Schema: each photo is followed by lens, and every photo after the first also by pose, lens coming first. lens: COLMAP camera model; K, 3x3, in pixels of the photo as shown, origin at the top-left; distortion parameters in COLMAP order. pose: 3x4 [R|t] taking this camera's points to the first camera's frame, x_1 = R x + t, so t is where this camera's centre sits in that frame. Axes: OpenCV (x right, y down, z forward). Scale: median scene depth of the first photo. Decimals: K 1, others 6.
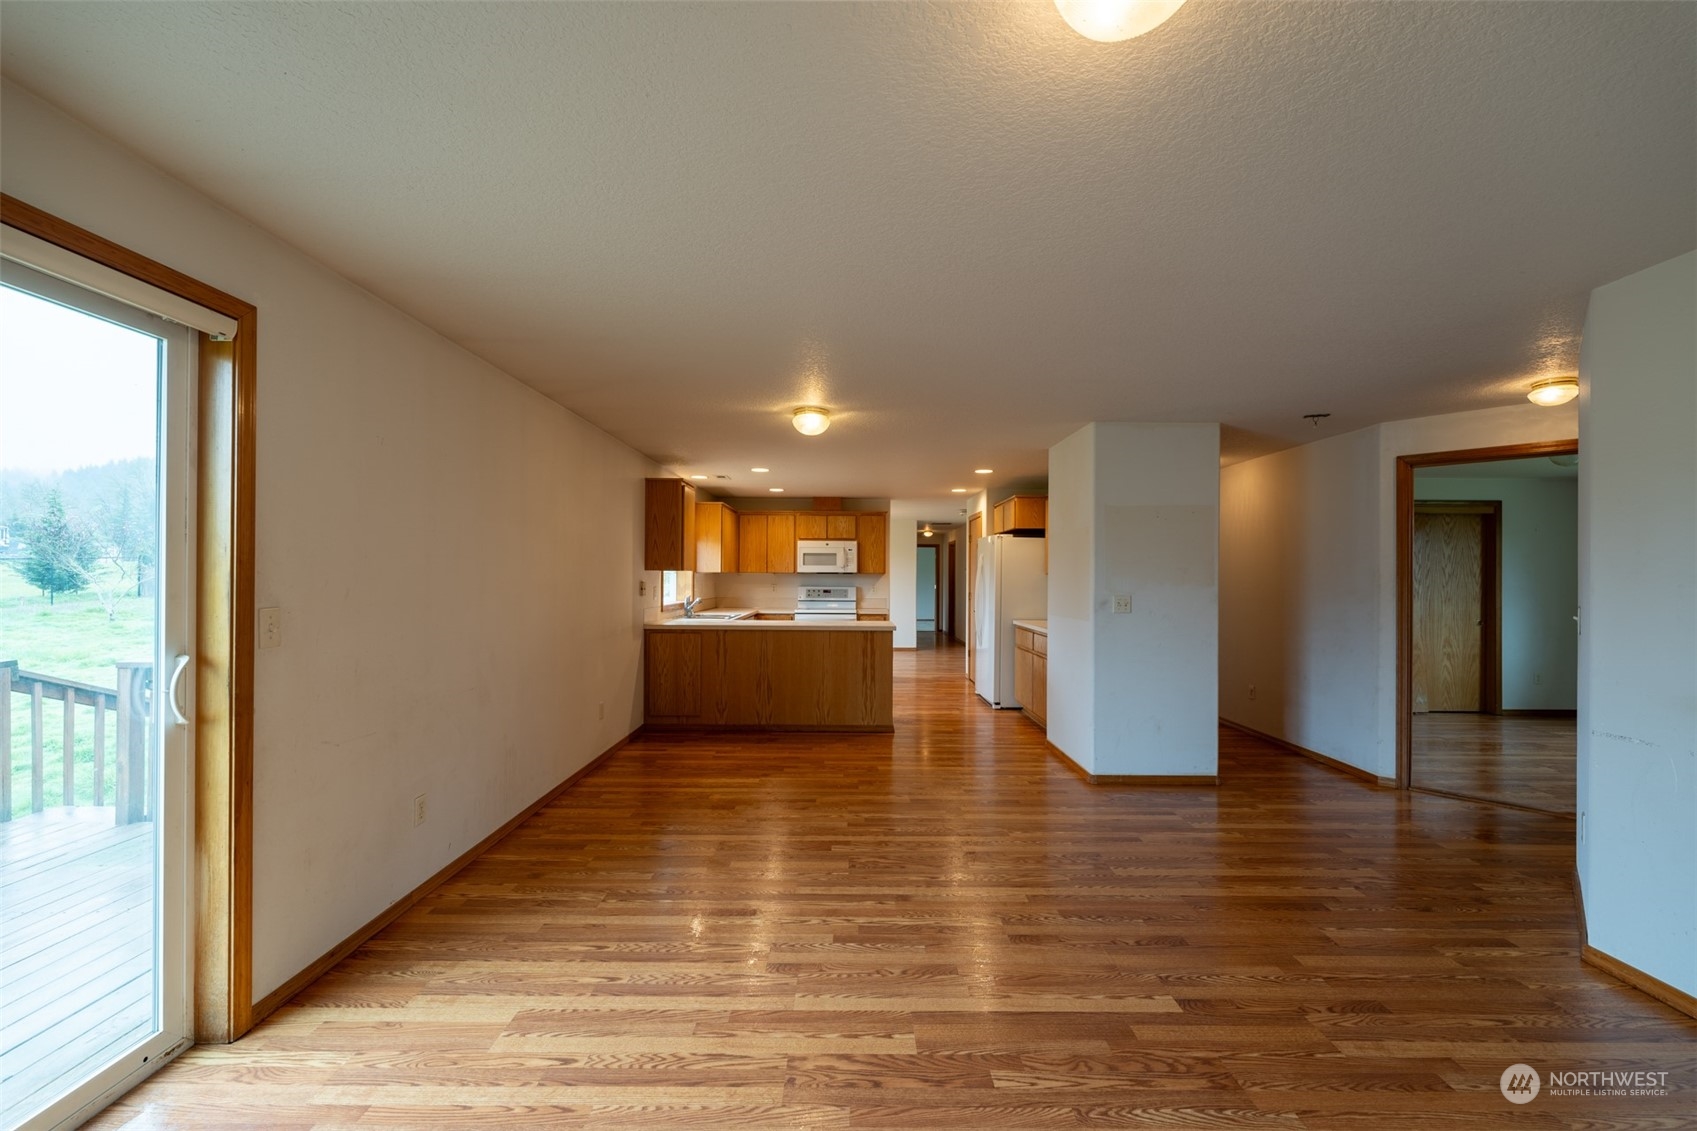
lens RADIAL K [[682.6, 0, 831.7], [0, 682.6, 572.1], [0, 0, 1]] dist [0.001427, -0.000491]
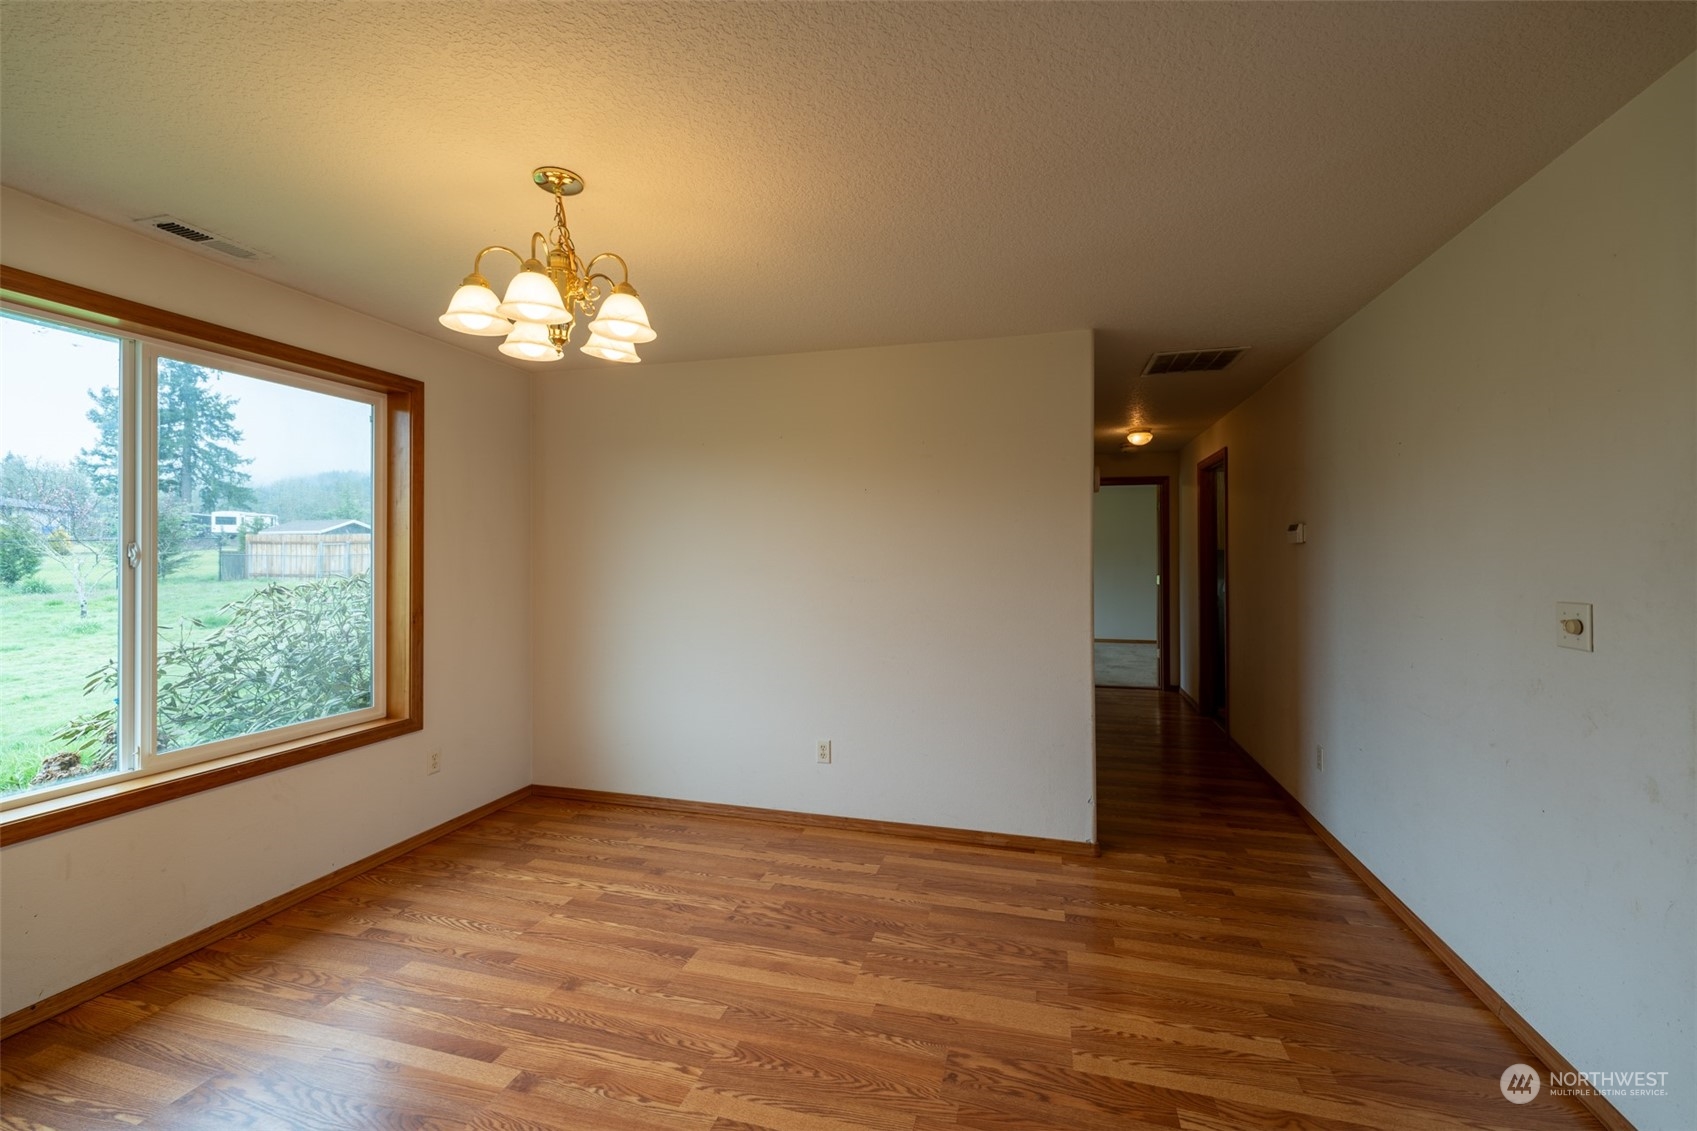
lens RADIAL K [[682.6, 0, 856.4], [0, 682.6, 551.1], [0, 0, 1]] dist [0.001427, -0.000491]
pose [[0.969576, -0.007726, -0.244669, 0.078799], [0.007541, 0.999970, -0.001695, 0.003573], [0.244675, -0.000202, 0.969605, 0.573306]]
